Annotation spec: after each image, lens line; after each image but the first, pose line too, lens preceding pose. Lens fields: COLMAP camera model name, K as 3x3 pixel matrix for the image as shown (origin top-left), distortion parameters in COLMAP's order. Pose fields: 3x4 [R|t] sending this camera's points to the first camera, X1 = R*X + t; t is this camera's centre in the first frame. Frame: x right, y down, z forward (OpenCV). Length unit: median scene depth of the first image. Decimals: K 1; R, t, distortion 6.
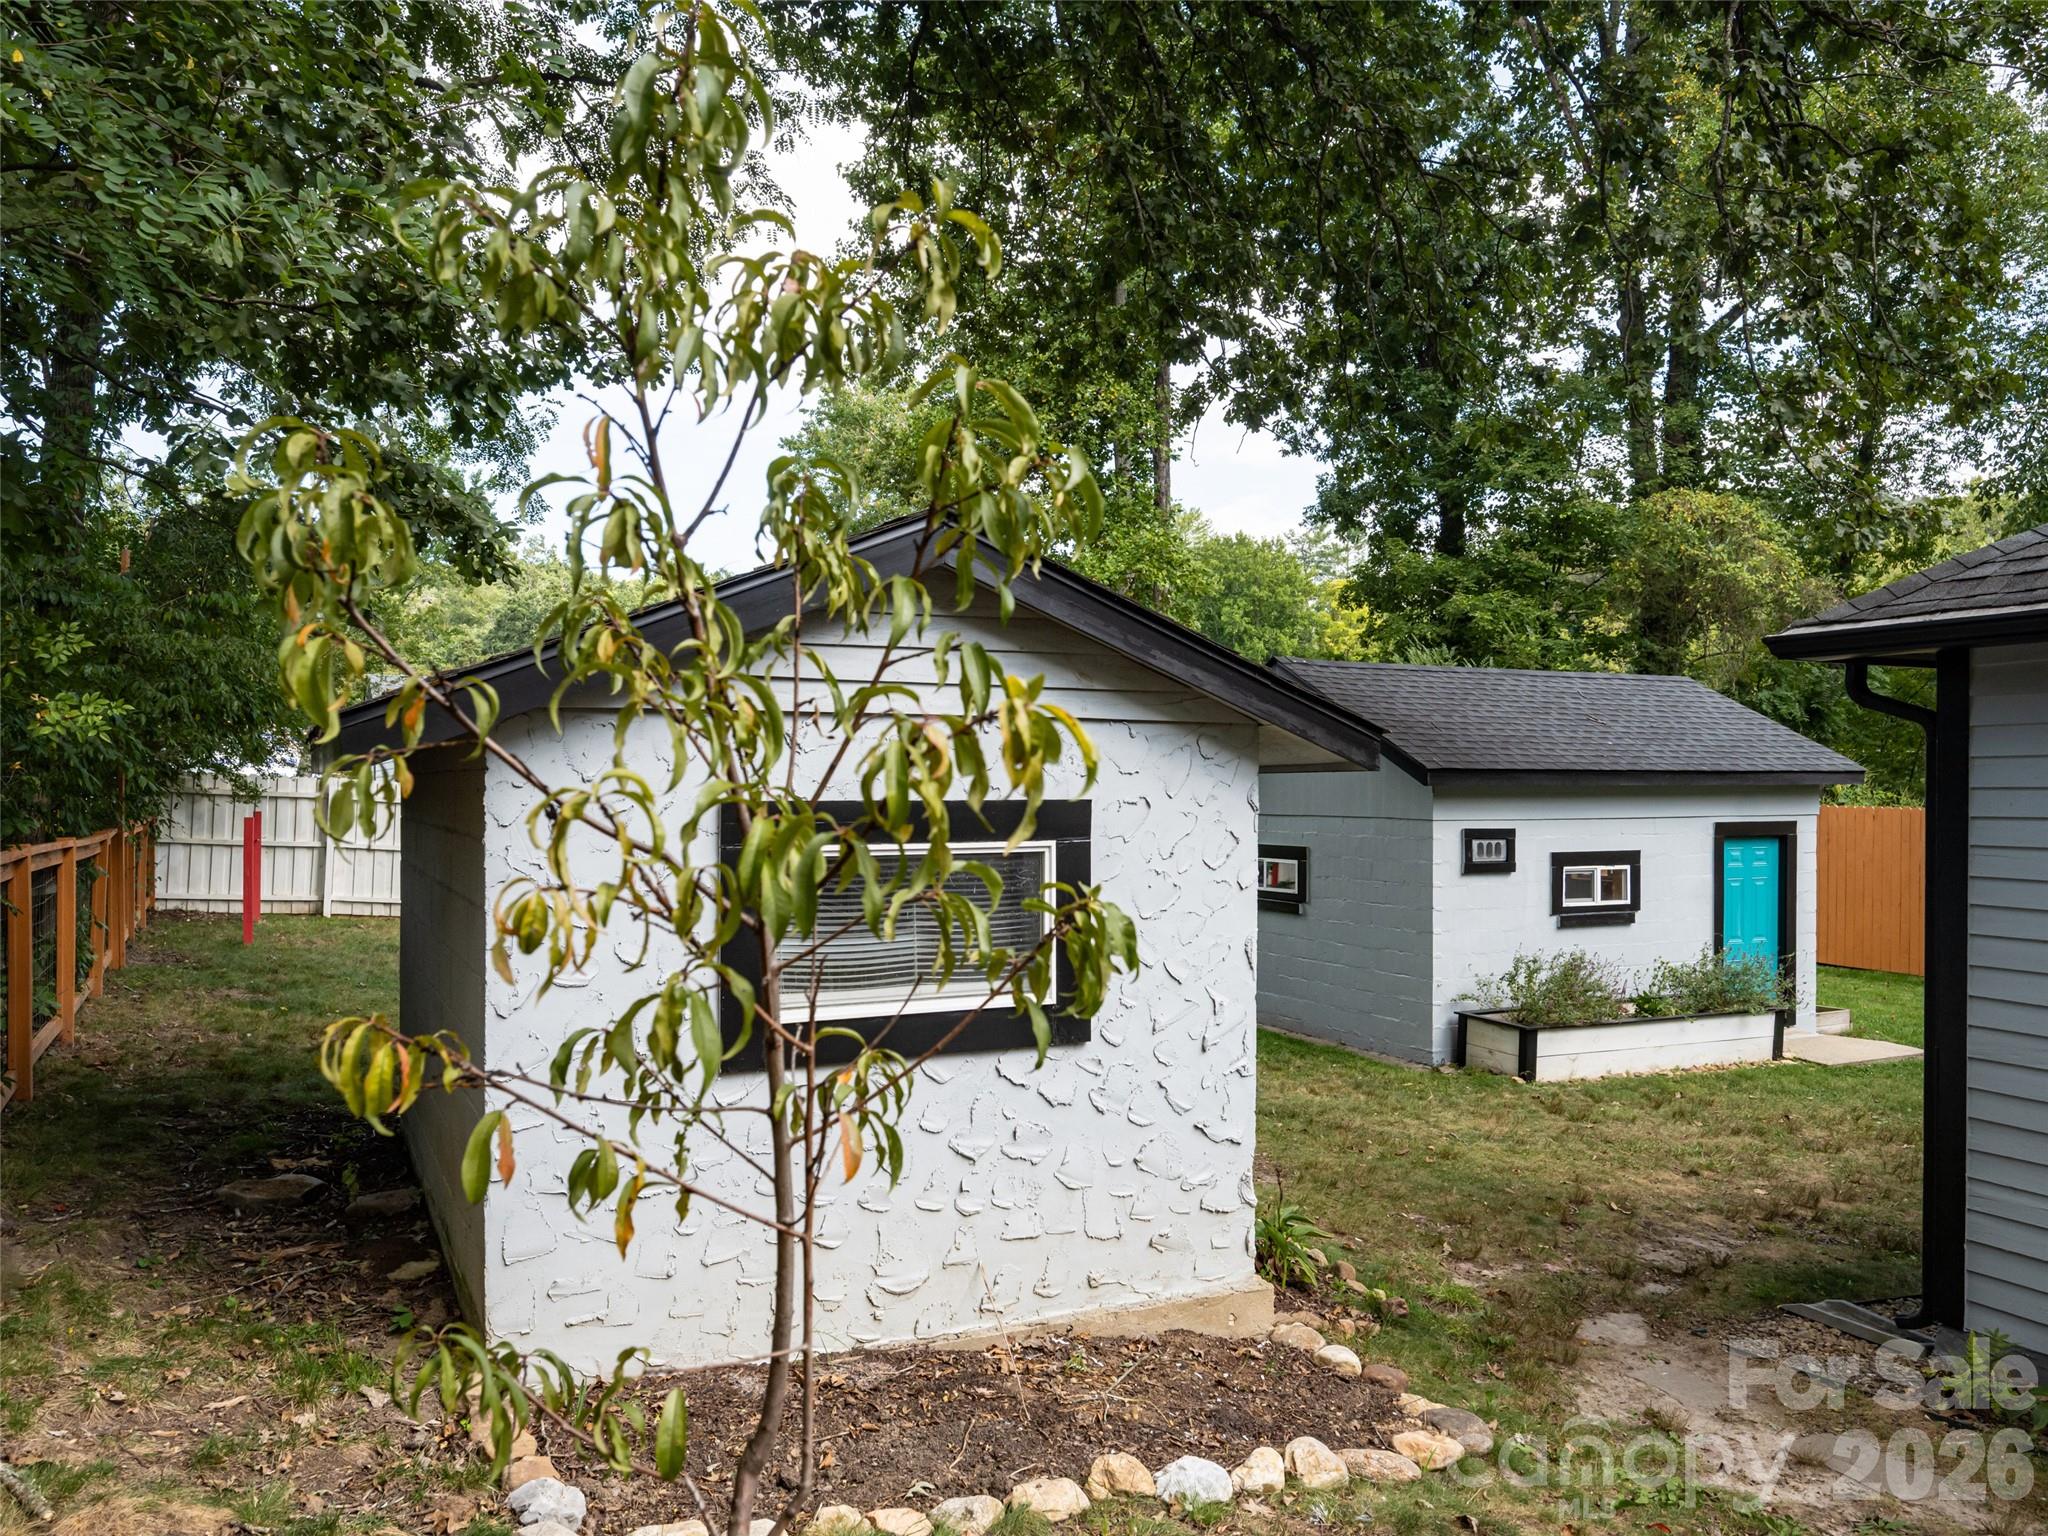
lens RADIAL K [[1525.7, 0, 998.8], [0, 1525.7, 801.7], [0, 0, 1]] dist [-0.011420, -0.001121]
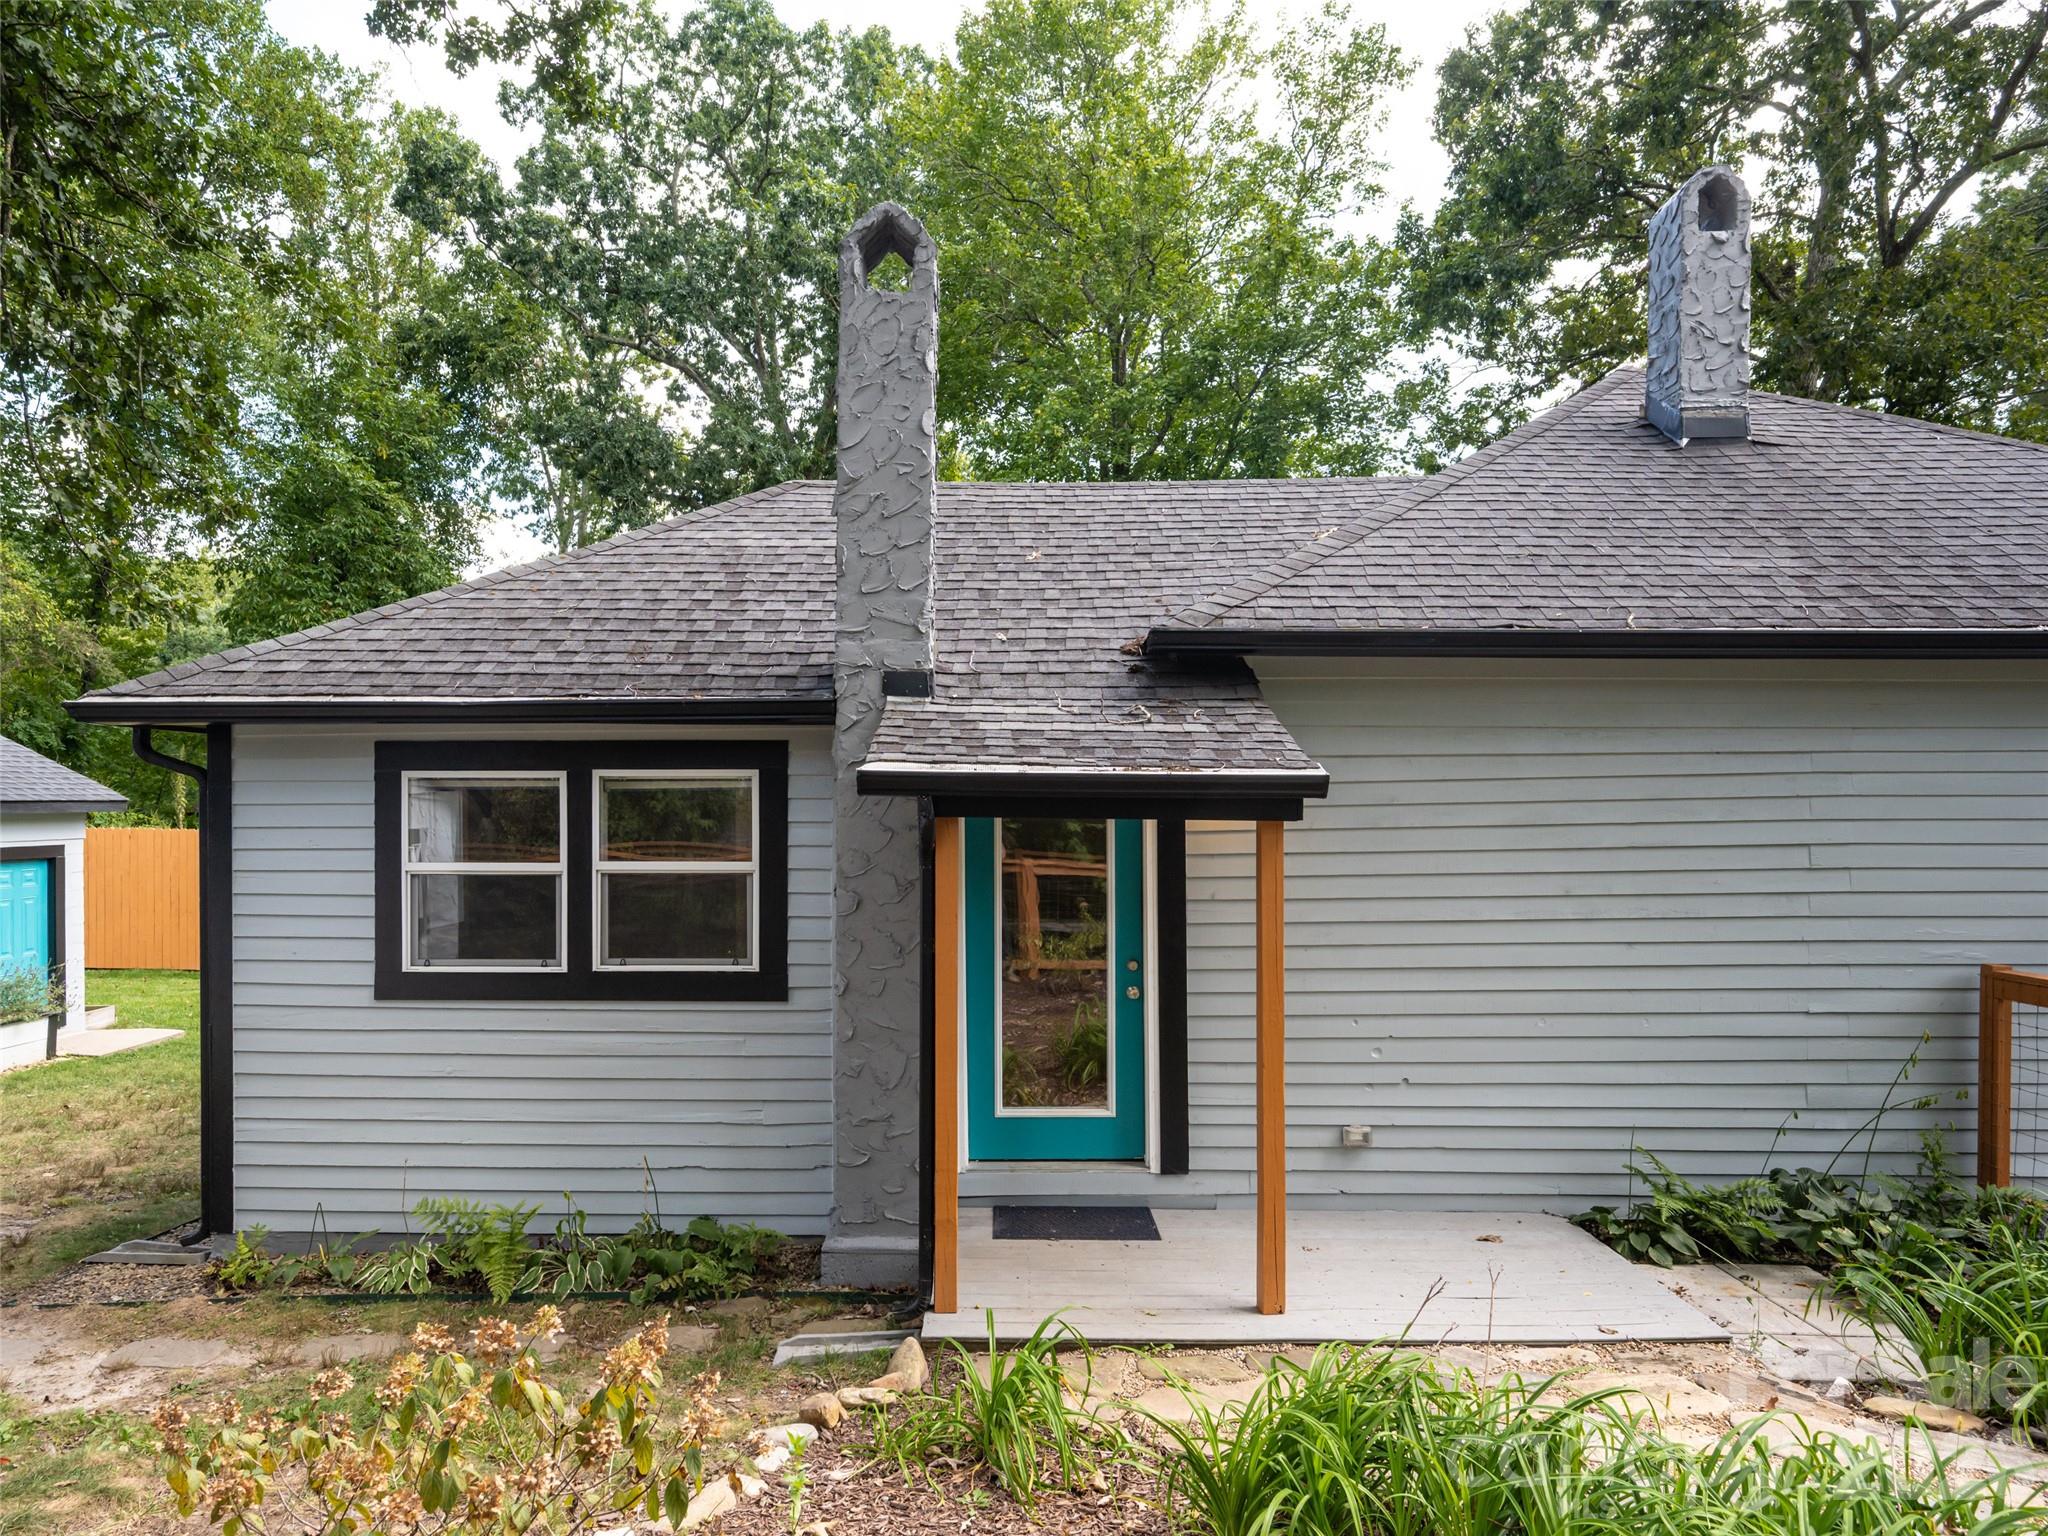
lens RADIAL K [[1395.1, 0, 1015.0], [0, 1395.1, 770.8], [0, 0, 1]] dist [0.017826, -0.010946]
pose [[0.448515, 0.004844, 0.893762, -0.110199], [0.009422, 0.999904, -0.010148, -0.029858], [-0.893726, 0.012972, 0.448426, -0.125627]]
